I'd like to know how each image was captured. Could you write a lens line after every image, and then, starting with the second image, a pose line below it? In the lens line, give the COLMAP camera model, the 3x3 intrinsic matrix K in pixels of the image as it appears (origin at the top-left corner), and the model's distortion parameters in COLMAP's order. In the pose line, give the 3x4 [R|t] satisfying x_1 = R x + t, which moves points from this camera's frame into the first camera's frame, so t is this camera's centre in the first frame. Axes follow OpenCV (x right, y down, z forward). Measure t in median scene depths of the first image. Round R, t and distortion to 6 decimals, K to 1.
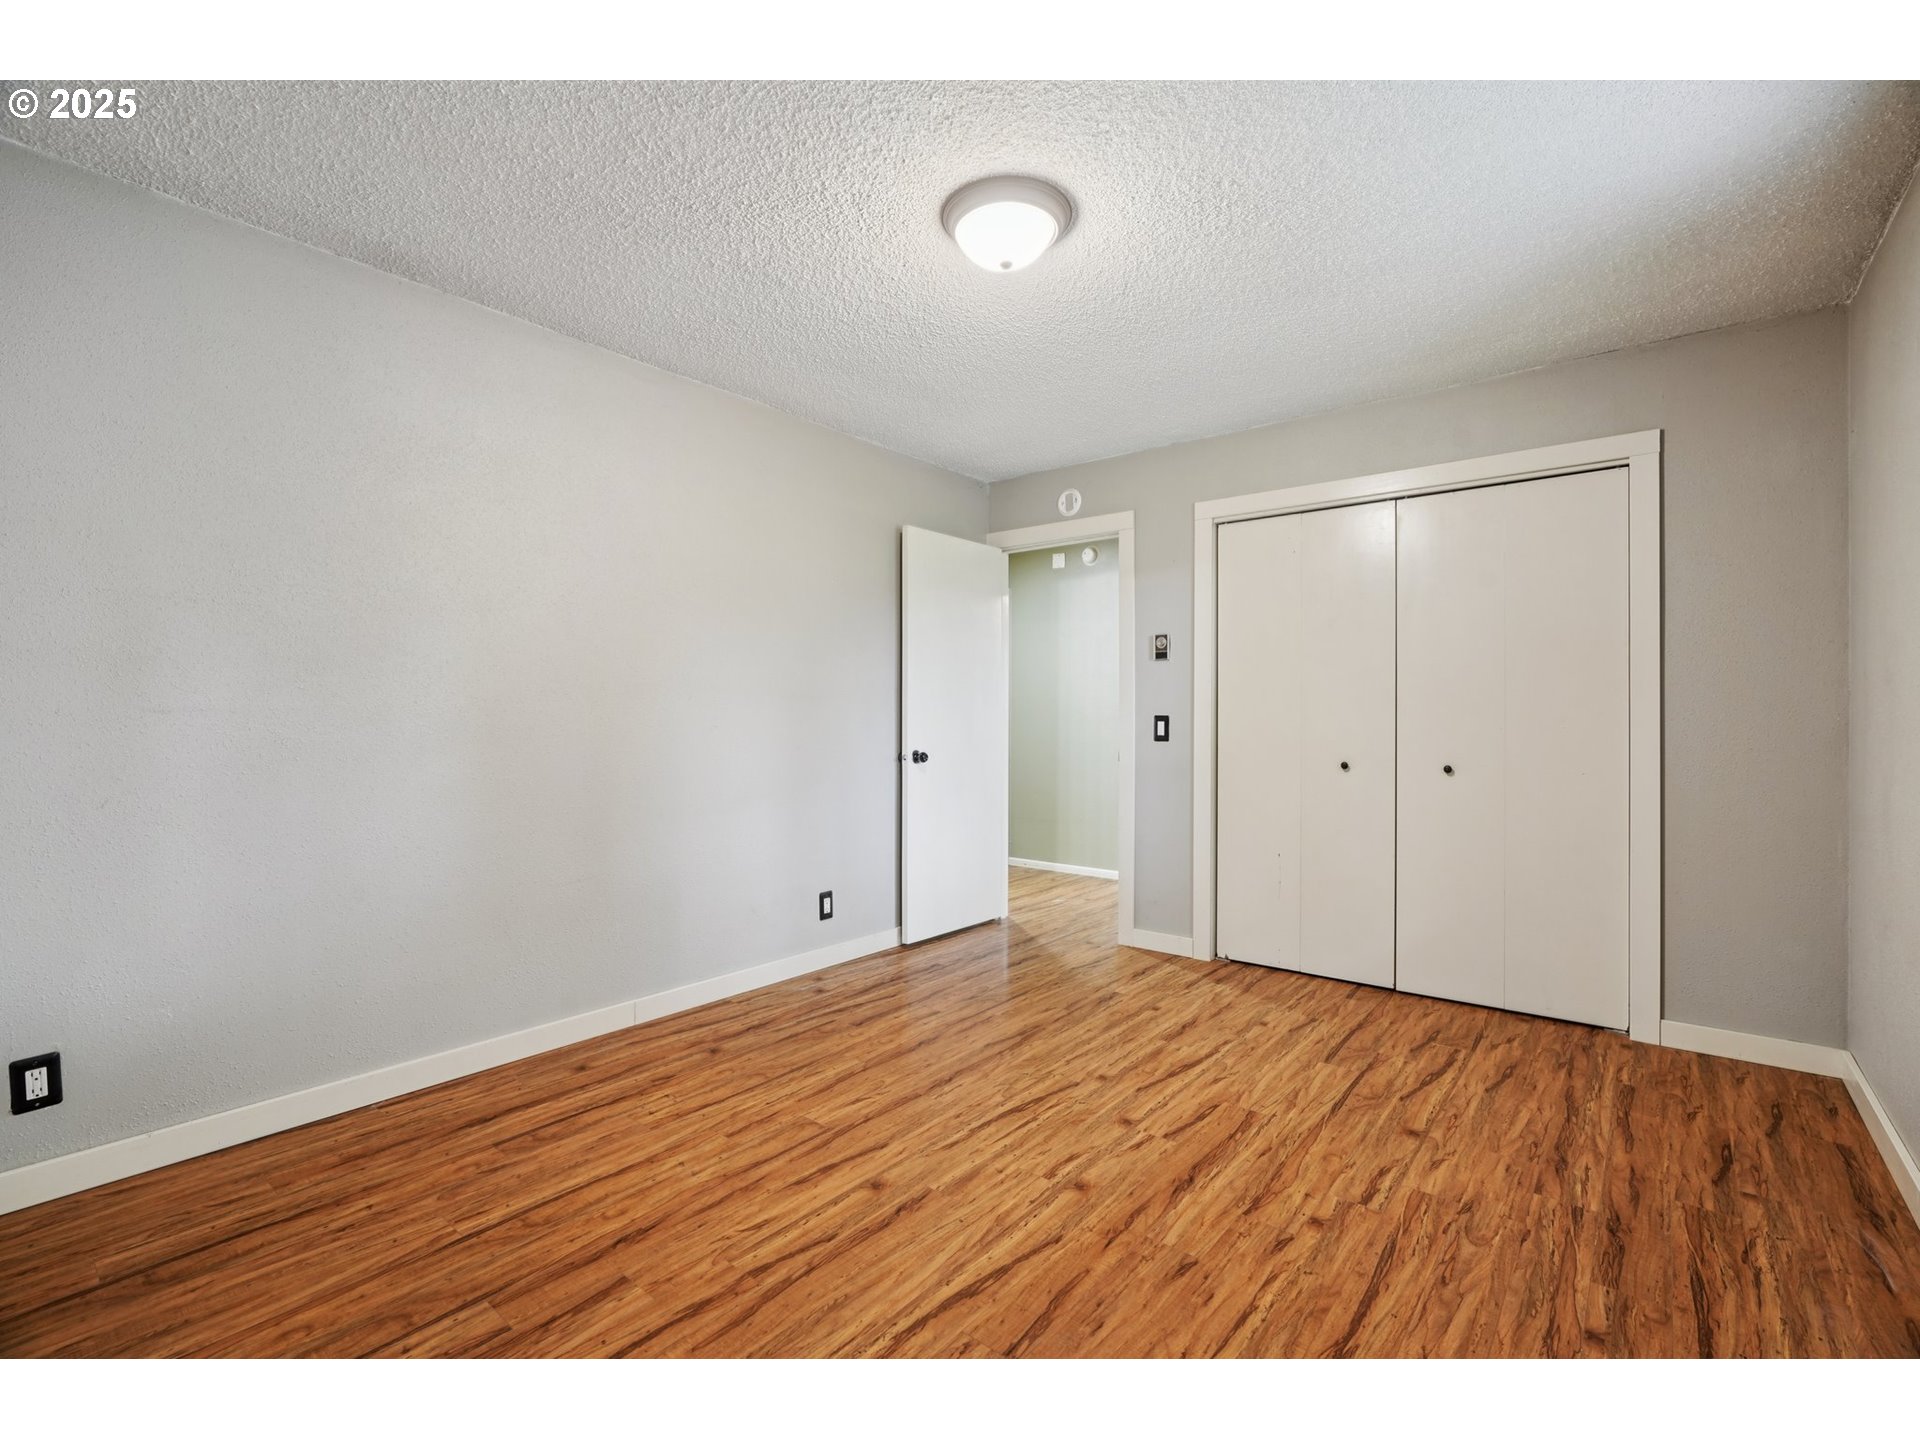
lens RADIAL K [[860.3, 0, 959.4], [0, 860.3, 725.4], [0, 0, 1]] dist [-0.001101, 0.000390]
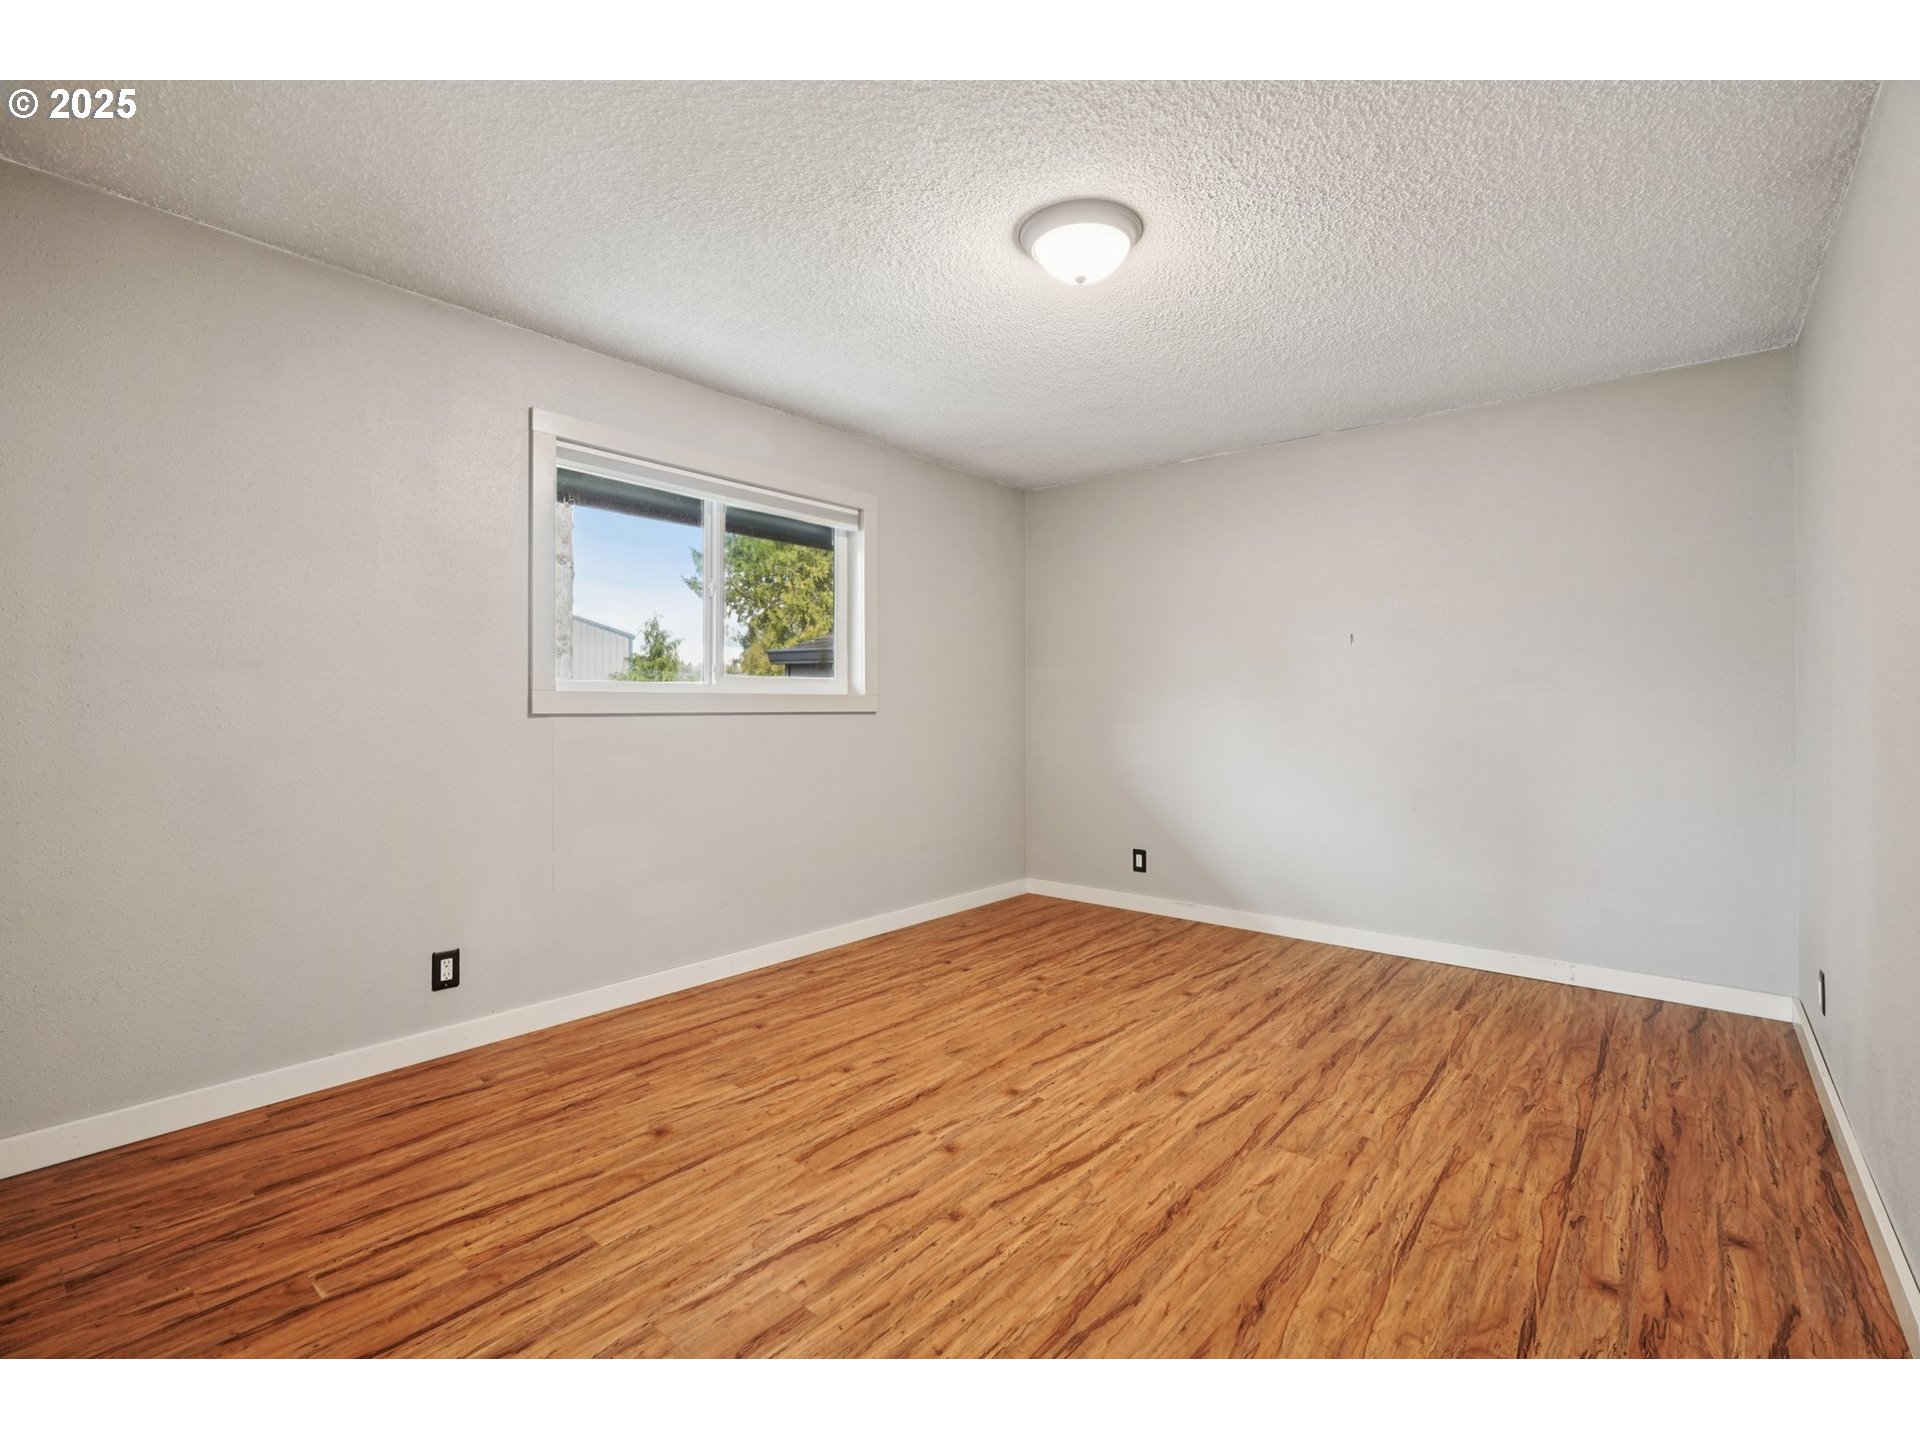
lens RADIAL K [[860.3, 0, 959.0], [0, 860.3, 714.1], [0, 0, 1]] dist [-0.001101, 0.000390]
pose [[-0.999800, -0.006580, 0.018908, 0.172839], [-0.006194, 0.999772, 0.020425, -0.019132], [-0.019038, 0.020304, -0.999613, 1.926986]]
